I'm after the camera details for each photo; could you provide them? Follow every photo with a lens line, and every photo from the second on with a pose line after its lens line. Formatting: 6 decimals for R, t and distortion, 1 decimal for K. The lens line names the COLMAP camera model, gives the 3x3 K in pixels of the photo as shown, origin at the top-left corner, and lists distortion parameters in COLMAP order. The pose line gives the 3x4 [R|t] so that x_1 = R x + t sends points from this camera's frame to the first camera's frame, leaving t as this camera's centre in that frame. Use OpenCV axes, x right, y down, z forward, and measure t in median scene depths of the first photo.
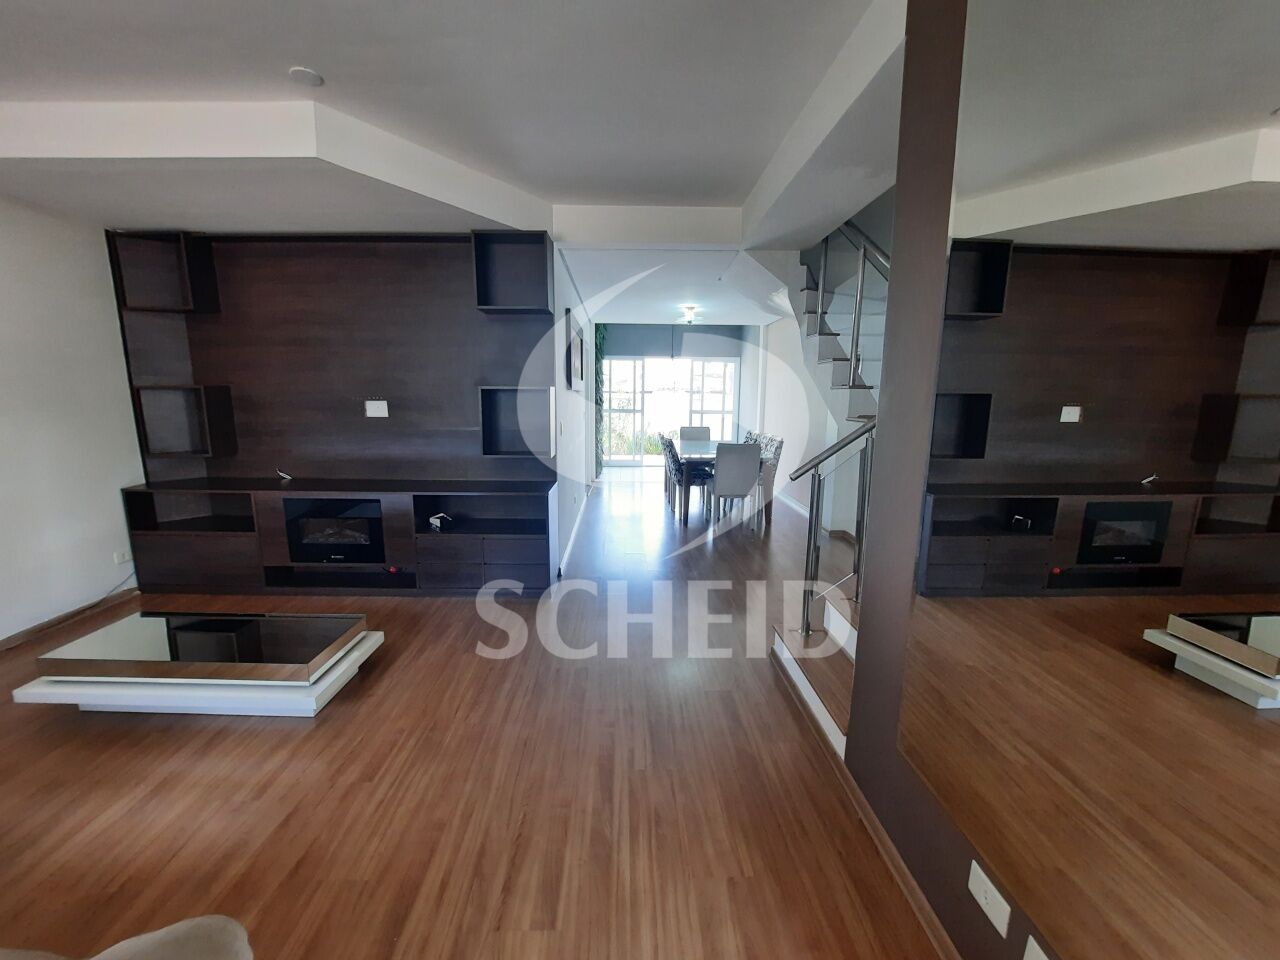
lens RADIAL K [[511.2, 0, 634.2], [0, 511.2, 478.9], [0, 0, 1]] dist [-0.015051, -0.000172]
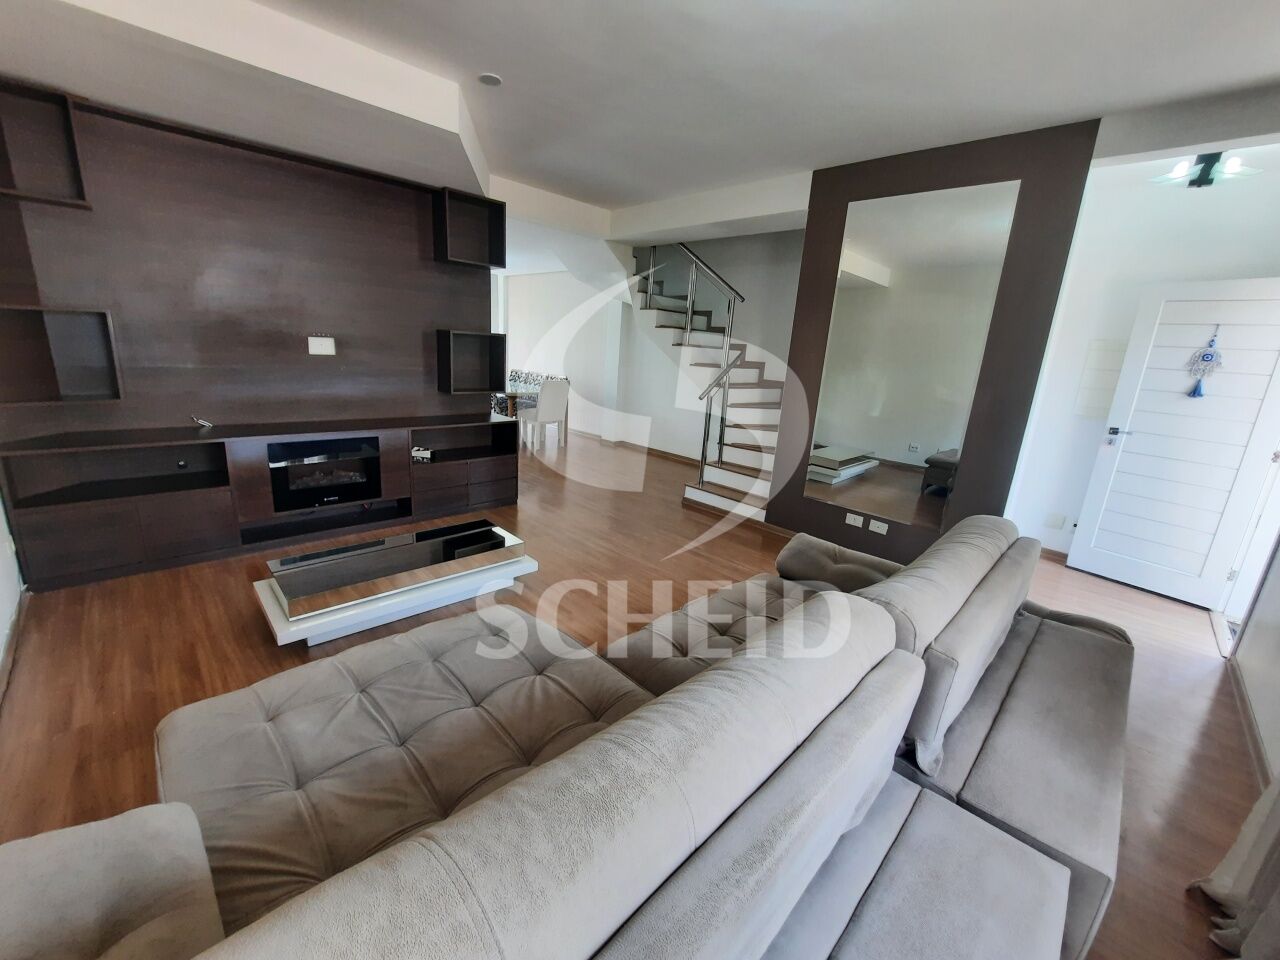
lens RADIAL K [[505.3, 0, 641.2], [0, 505.3, 469.6], [0, 0, 1]] dist [-0.001419, -0.000128]
pose [[0.722245, -0.128431, 0.679608, -0.789263], [0.057604, 0.990364, 0.125938, 0.008174], [-0.689234, -0.051810, 0.722684, -0.118826]]
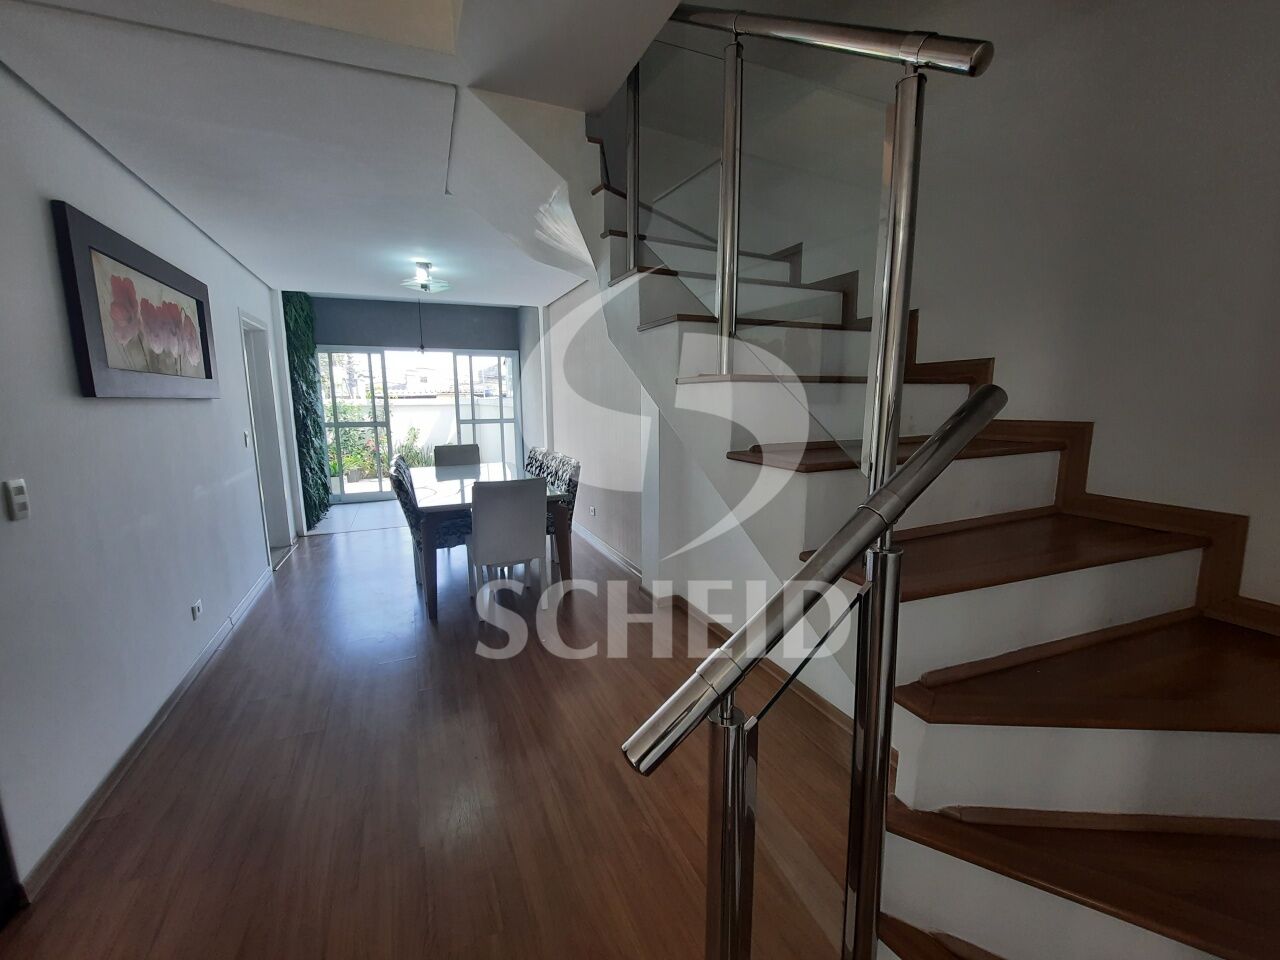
lens RADIAL K [[505.3, 0, 641.2], [0, 505.3, 469.6], [0, 0, 1]] dist [-0.001419, -0.000128]
pose [[0.916554, -0.074269, 0.392953, 0.165017], [0.083077, 0.996528, -0.005431, -0.094163], [-0.391186, 0.037623, 0.919542, 0.569179]]
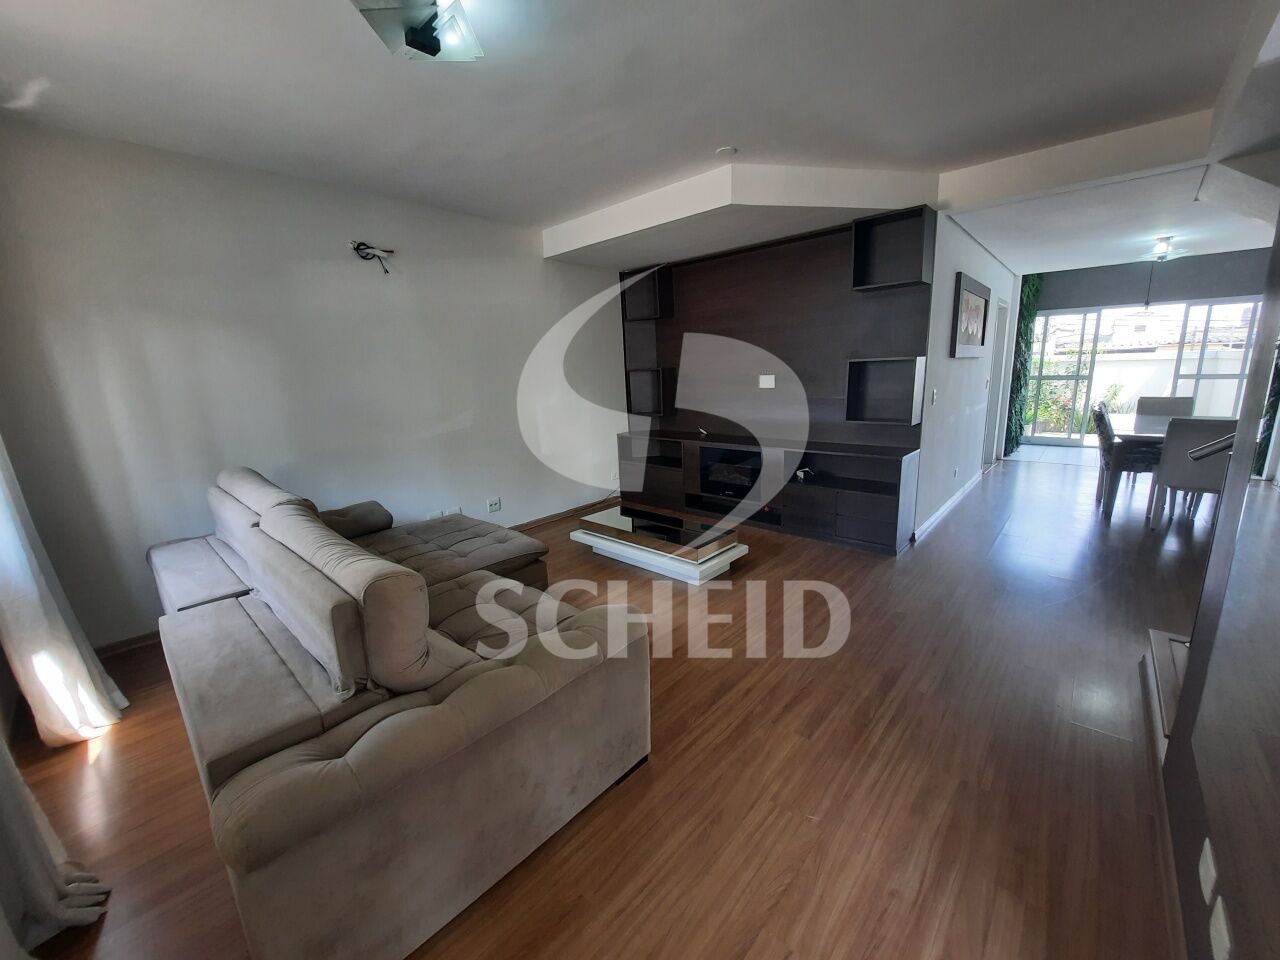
lens RADIAL K [[511.2, 0, 634.2], [0, 511.2, 478.9], [0, 0, 1]] dist [-0.015051, -0.000172]
pose [[0.724066, 0.107722, -0.681266, 0.150616], [-0.069275, 0.994092, 0.083560, 0.021131], [0.686243, -0.013308, 0.727251, -0.154668]]
